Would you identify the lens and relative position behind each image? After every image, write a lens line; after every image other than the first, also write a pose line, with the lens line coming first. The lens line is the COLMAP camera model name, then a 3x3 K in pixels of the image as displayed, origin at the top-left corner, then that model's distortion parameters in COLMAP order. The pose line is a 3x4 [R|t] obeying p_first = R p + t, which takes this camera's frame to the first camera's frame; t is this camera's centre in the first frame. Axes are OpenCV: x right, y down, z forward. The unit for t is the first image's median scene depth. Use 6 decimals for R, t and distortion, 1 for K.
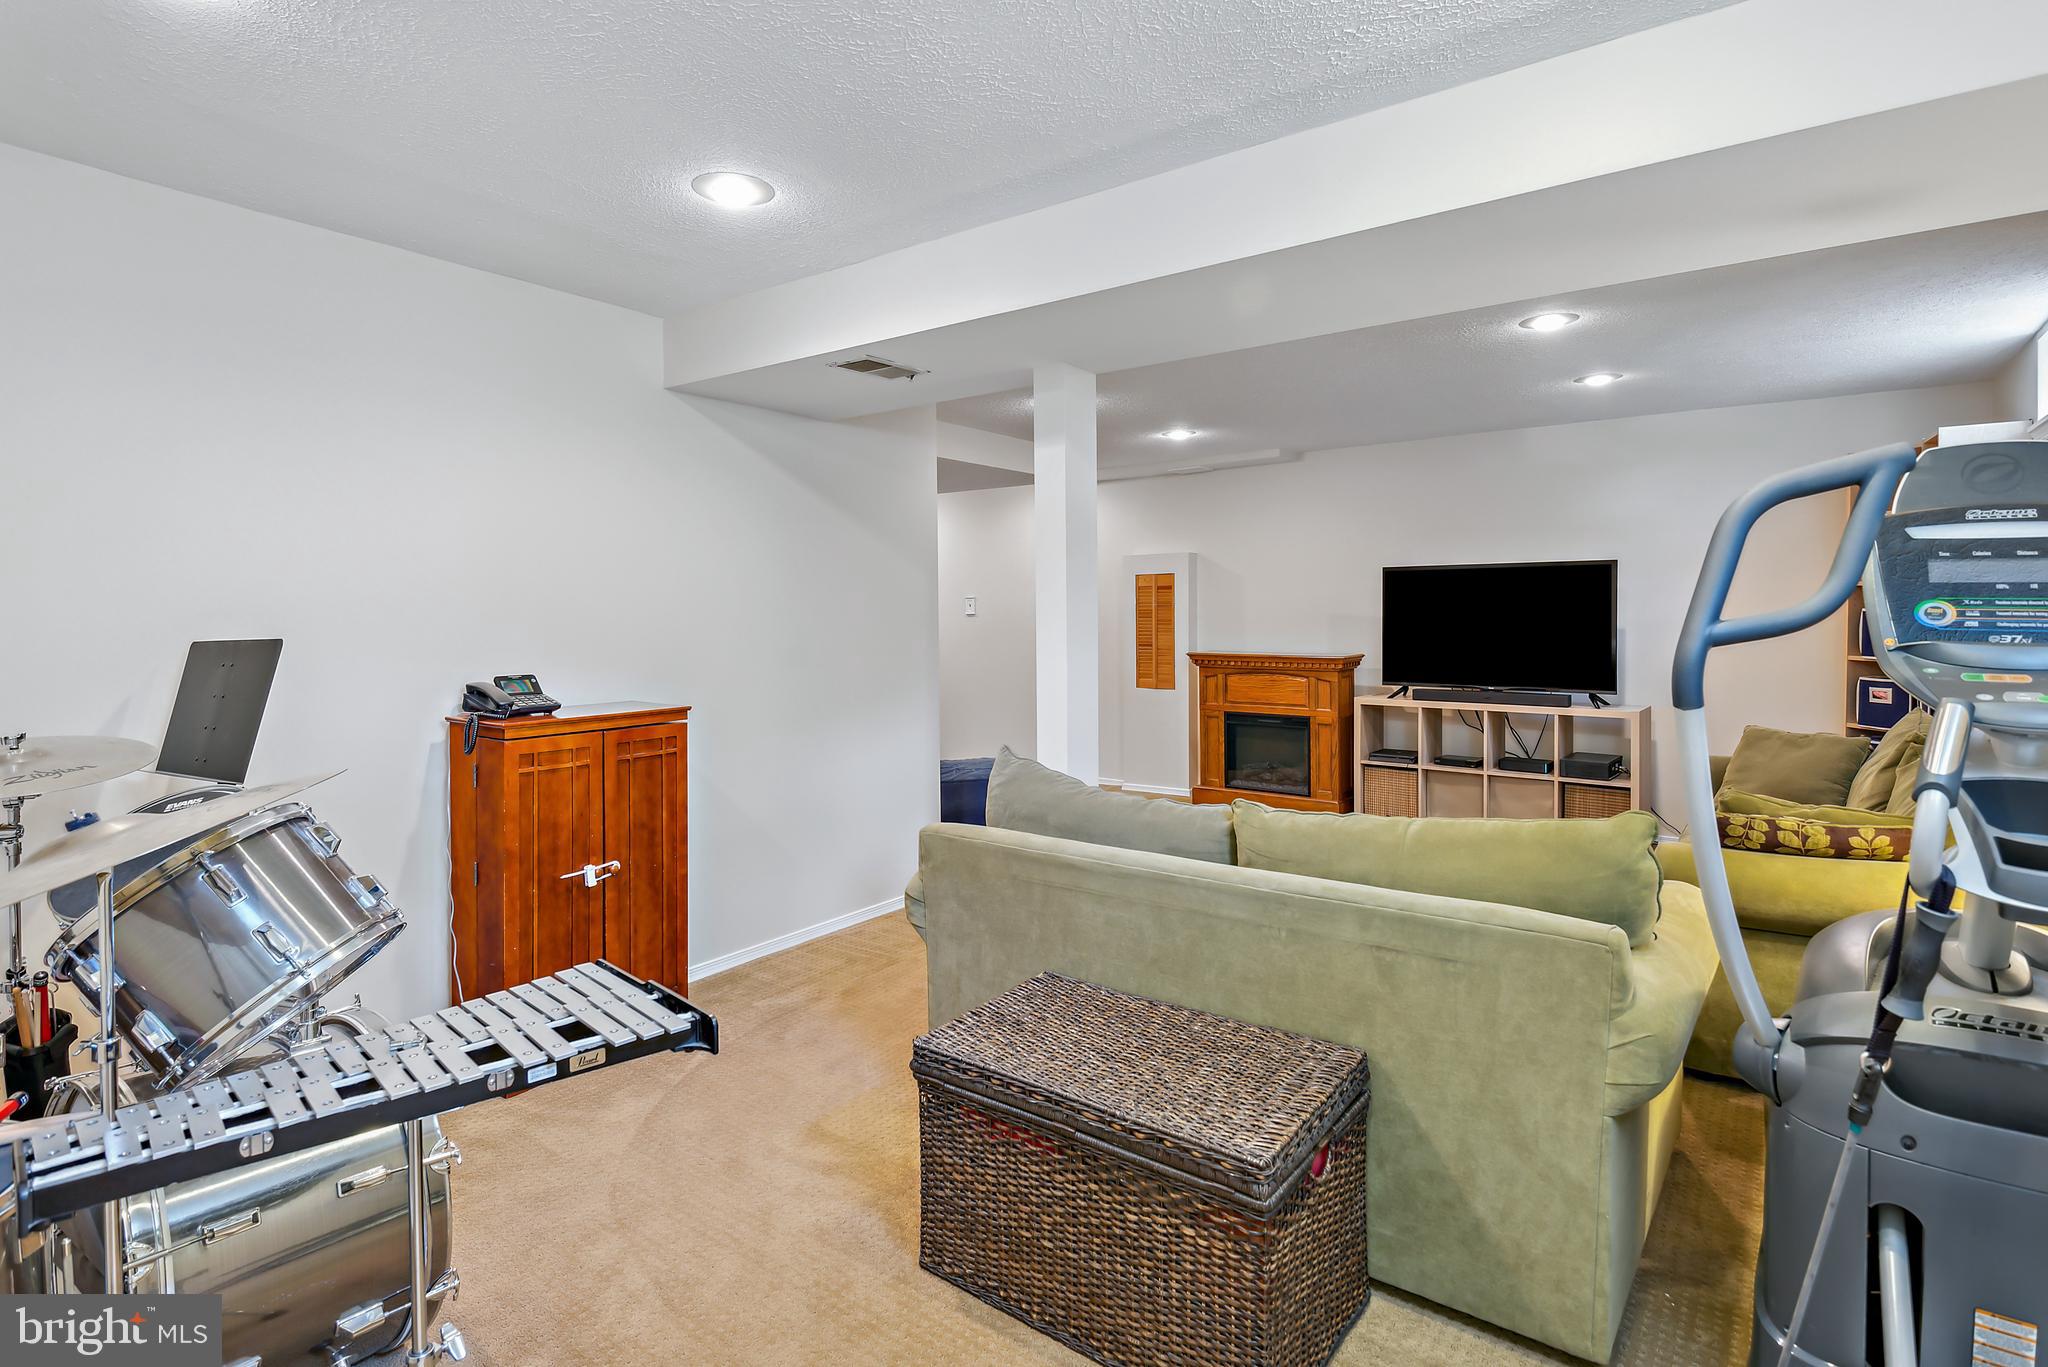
lens RADIAL K [[981.9, 0, 1025.1], [0, 981.9, 632.4], [0, 0, 1]] dist [-0.001584, -0.000972]
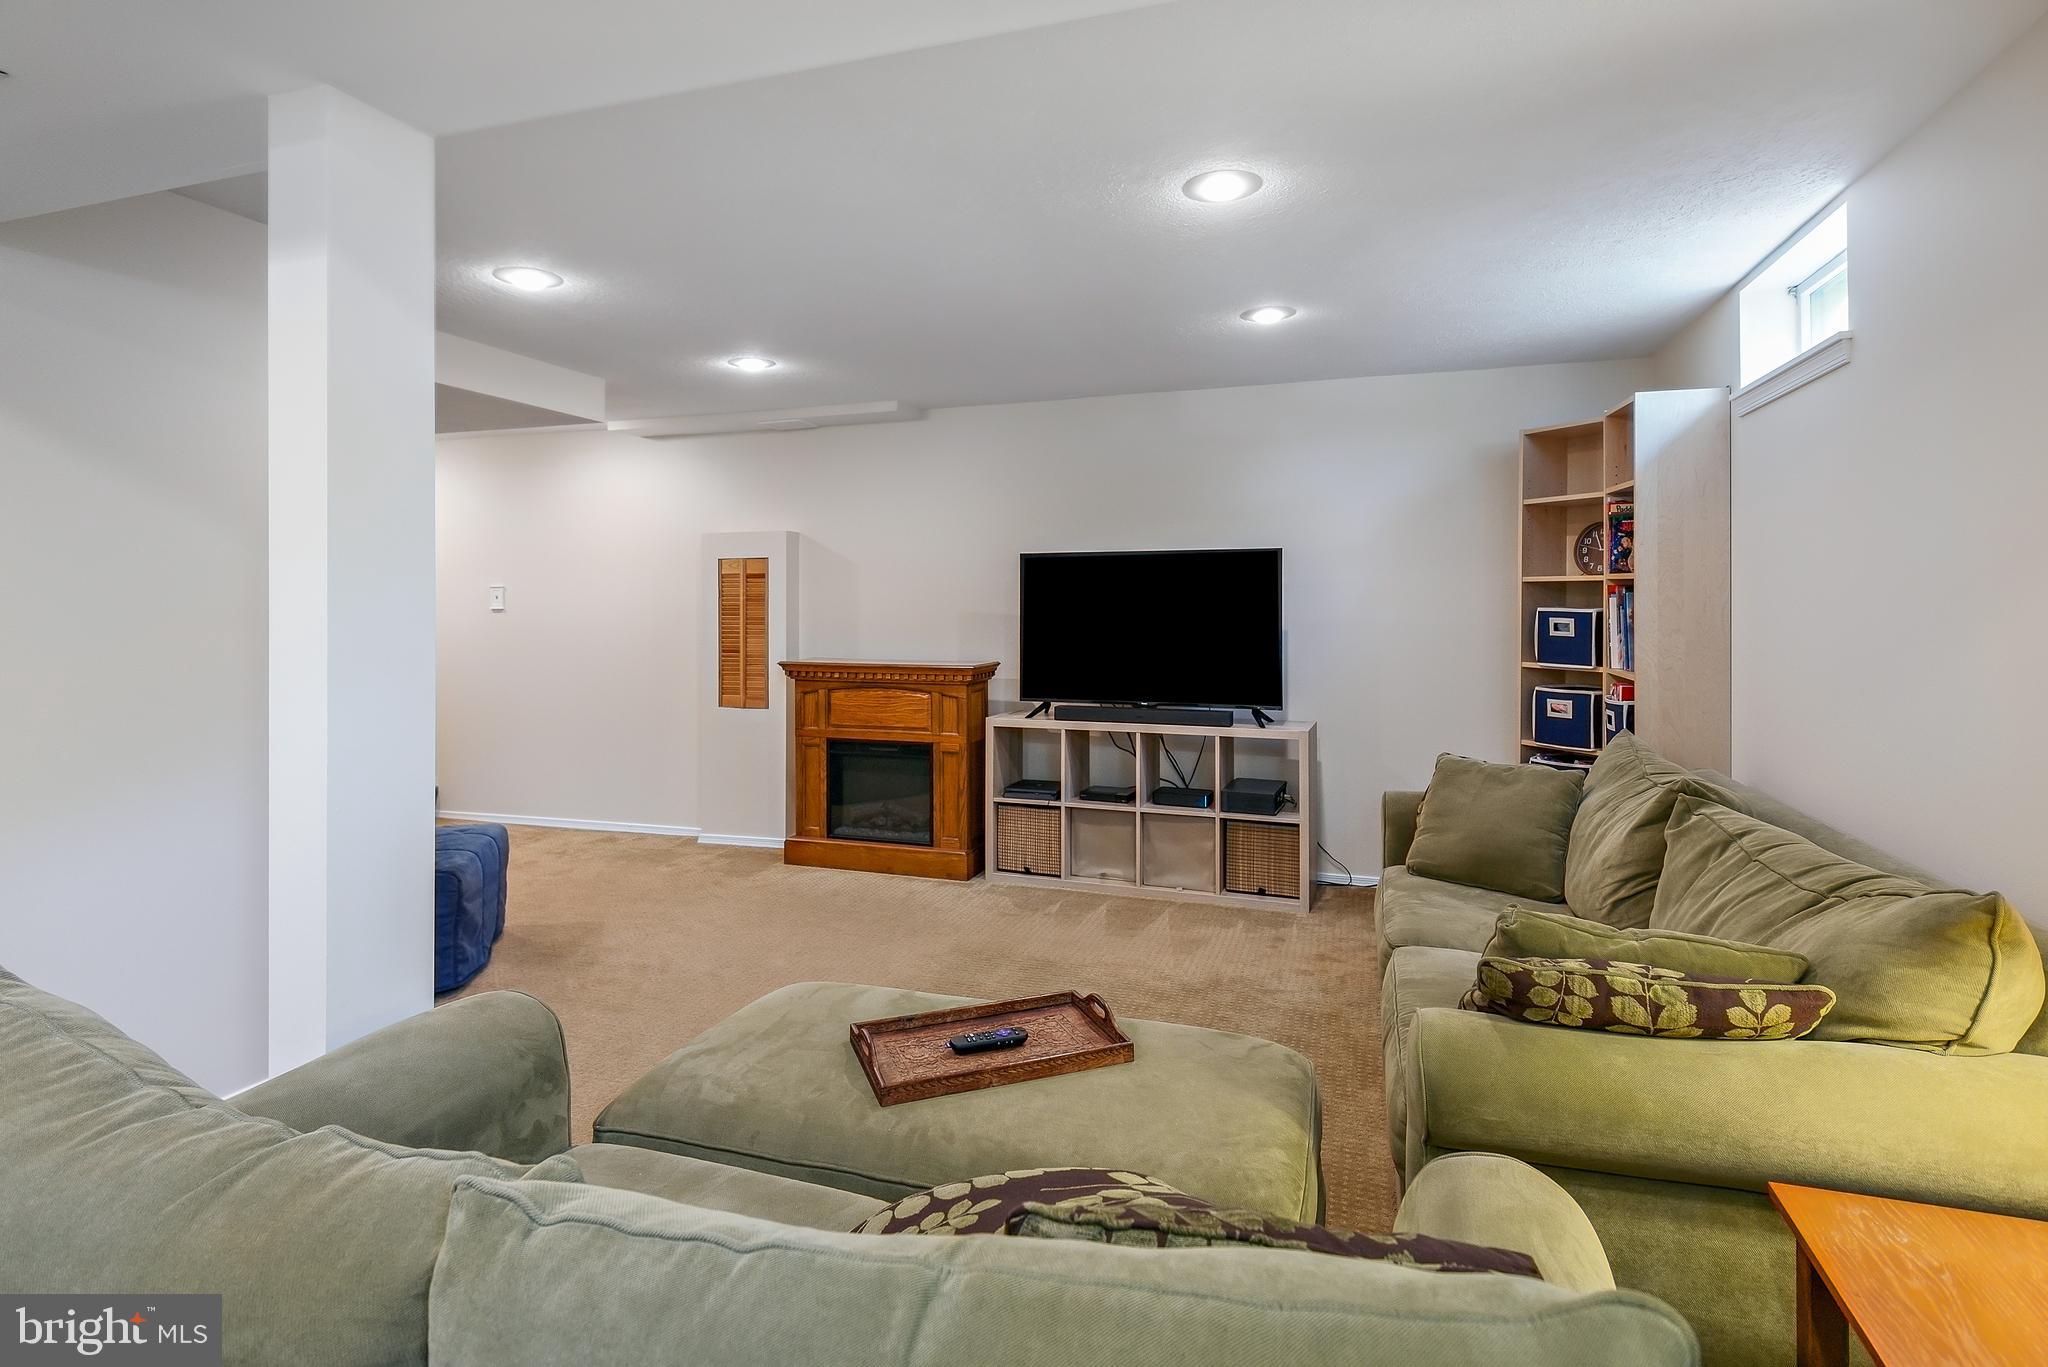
lens RADIAL K [[1014.4, 0, 1013.2], [0, 1014.4, 614.1], [0, 0, 1]] dist [-0.000210, -0.000923]
pose [[0.950017, 0.004731, 0.312161, 0.102836], [0.000302, 0.999871, -0.016073, -0.003828], [-0.312197, 0.015363, 0.949893, 0.221257]]
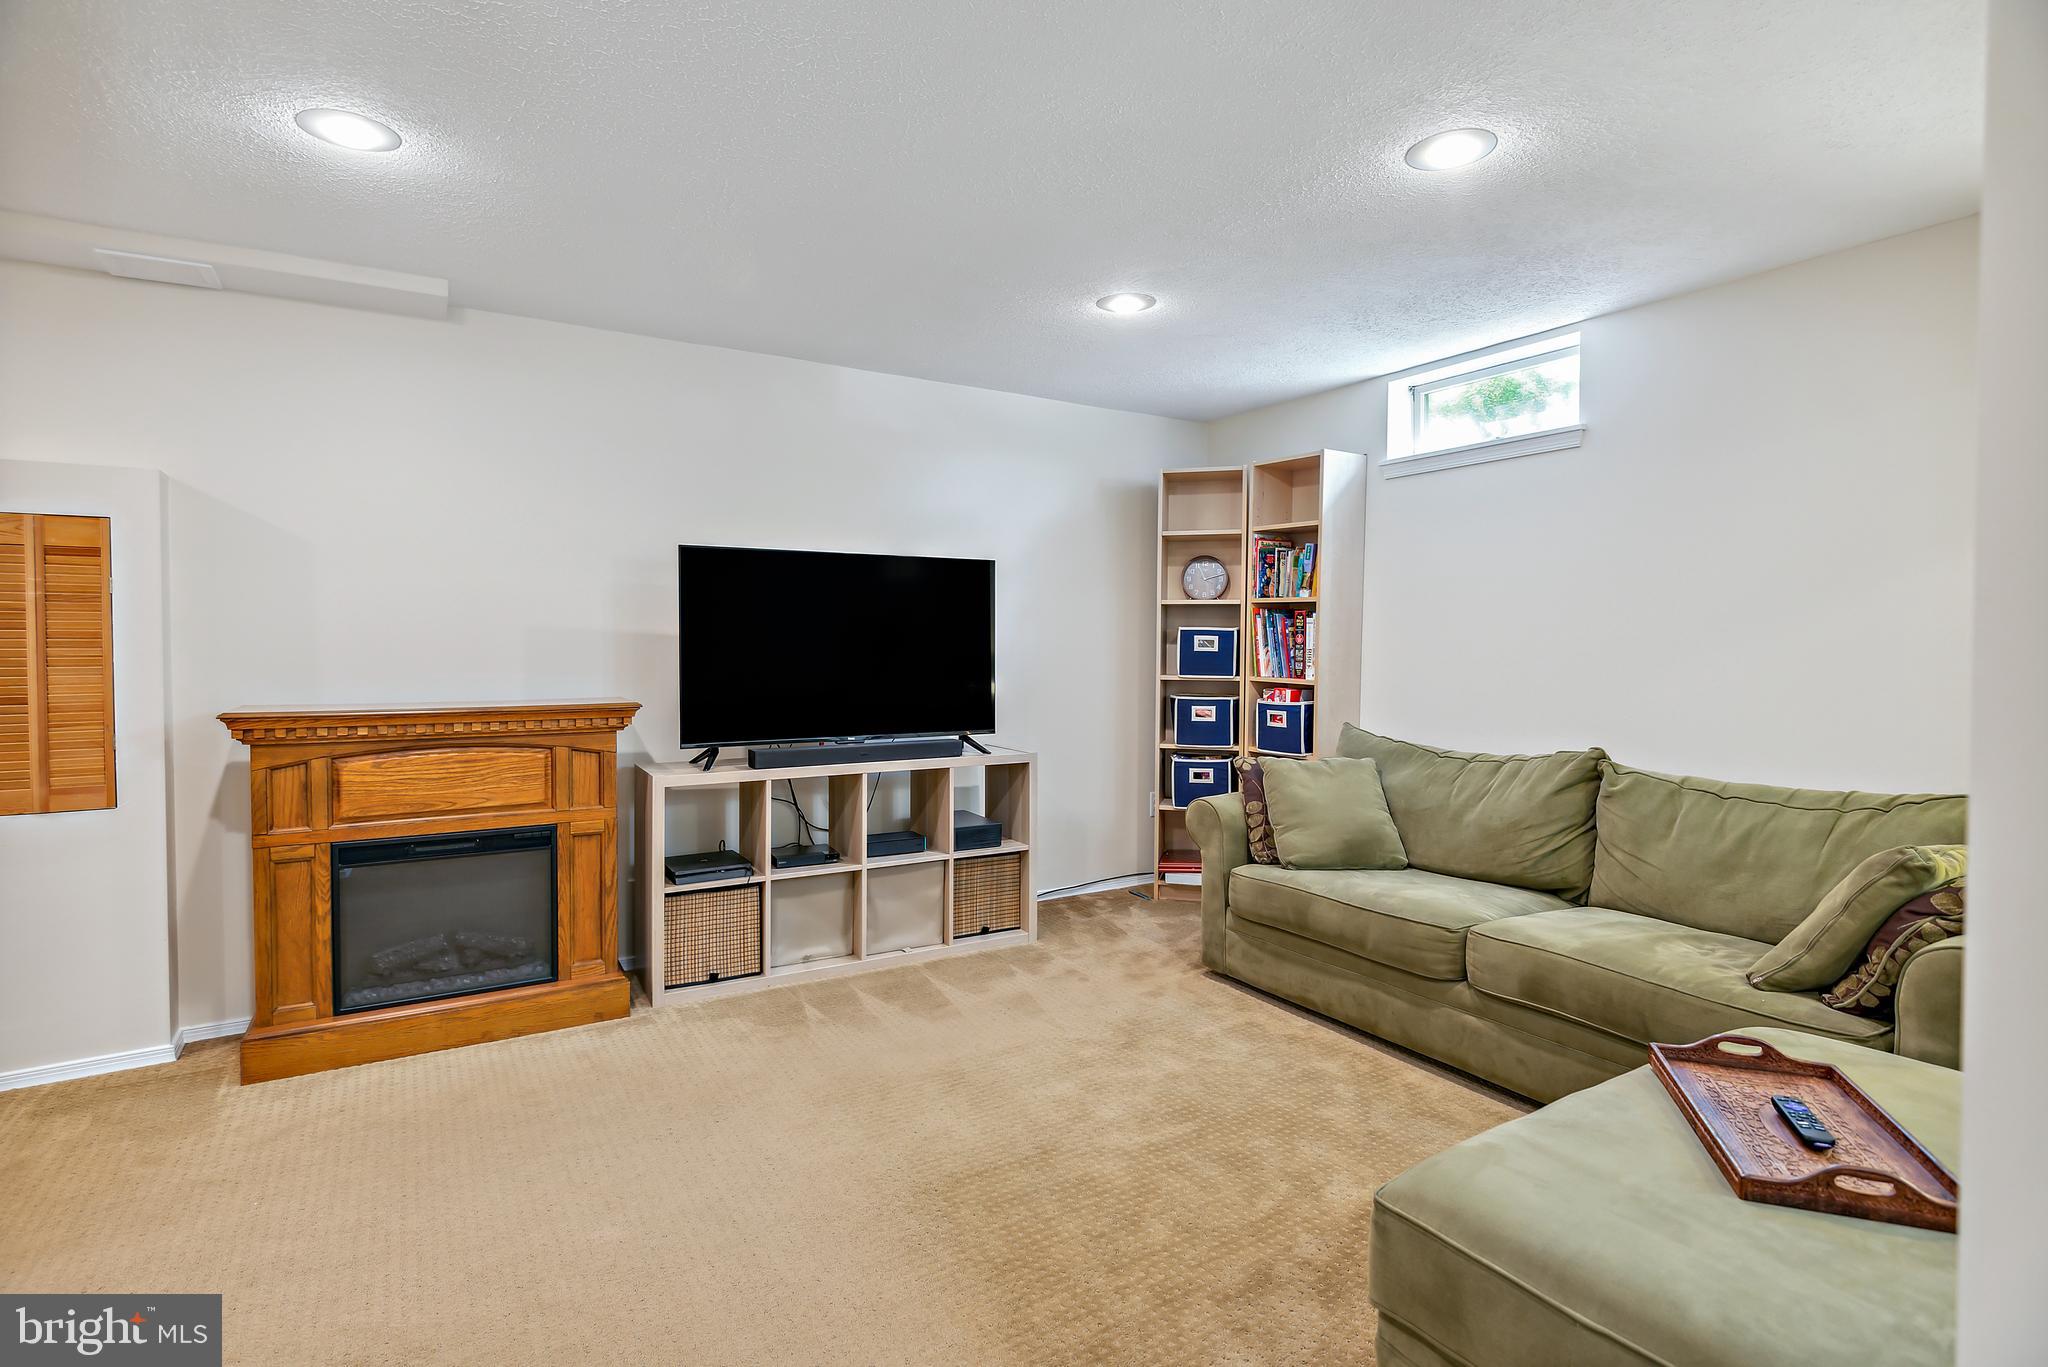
lens RADIAL K [[983.1, 0, 1028.5], [0, 983.1, 667.6], [0, 0, 1]] dist [-0.002108, -0.000766]
pose [[0.361865, -0.013471, 0.932133, -0.100010], [0.016939, 0.999826, 0.007874, 0.004629], [-0.932077, 0.012940, 0.362030, 0.605491]]
